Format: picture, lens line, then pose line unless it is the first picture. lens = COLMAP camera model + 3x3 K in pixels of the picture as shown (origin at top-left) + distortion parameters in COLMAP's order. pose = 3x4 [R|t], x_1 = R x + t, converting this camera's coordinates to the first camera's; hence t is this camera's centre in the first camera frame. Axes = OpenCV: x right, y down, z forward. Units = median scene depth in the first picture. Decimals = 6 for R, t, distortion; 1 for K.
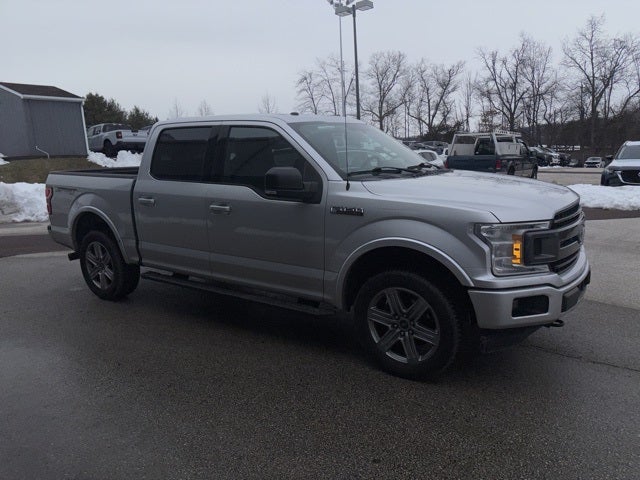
lens RADIAL K [[489.8, 0, 333.2], [0, 489.8, 241.8], [0, 0, 1]] dist [0.048401, -0.053734]
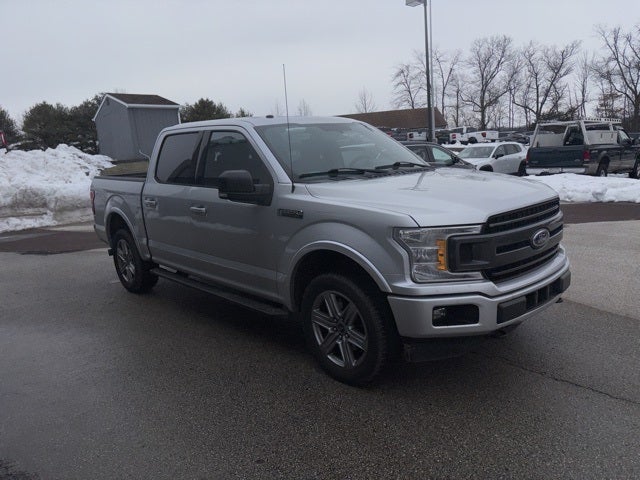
lens RADIAL K [[489.8, 0, 335.1], [0, 489.8, 247.3], [0, 0, 1]] dist [0.048401, -0.053734]
pose [[0.977071, 0.013078, -0.212511, 0.267418], [-0.008557, 0.999717, 0.022182, -0.013294], [0.212741, -0.019855, 0.976907, 0.025795]]
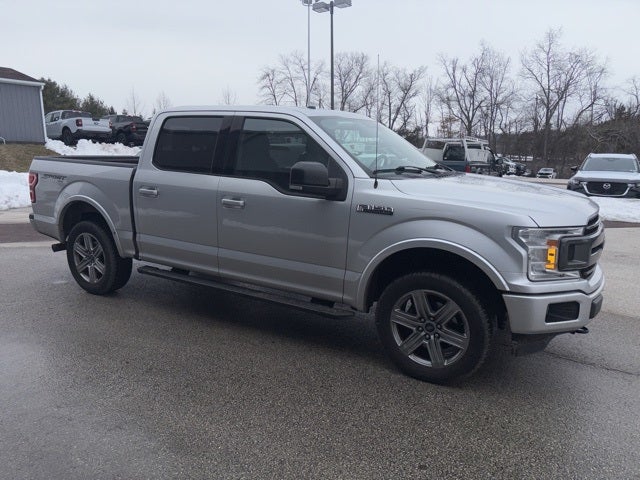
lens RADIAL K [[489.8, 0, 316.1], [0, 489.8, 251.4], [0, 0, 1]] dist [0.048401, -0.053734]
pose [[0.997424, 0.032360, 0.064023, -0.118135], [-0.033543, 0.999284, 0.017496, 0.004763], [-0.063411, -0.019599, 0.997795, 0.028073]]
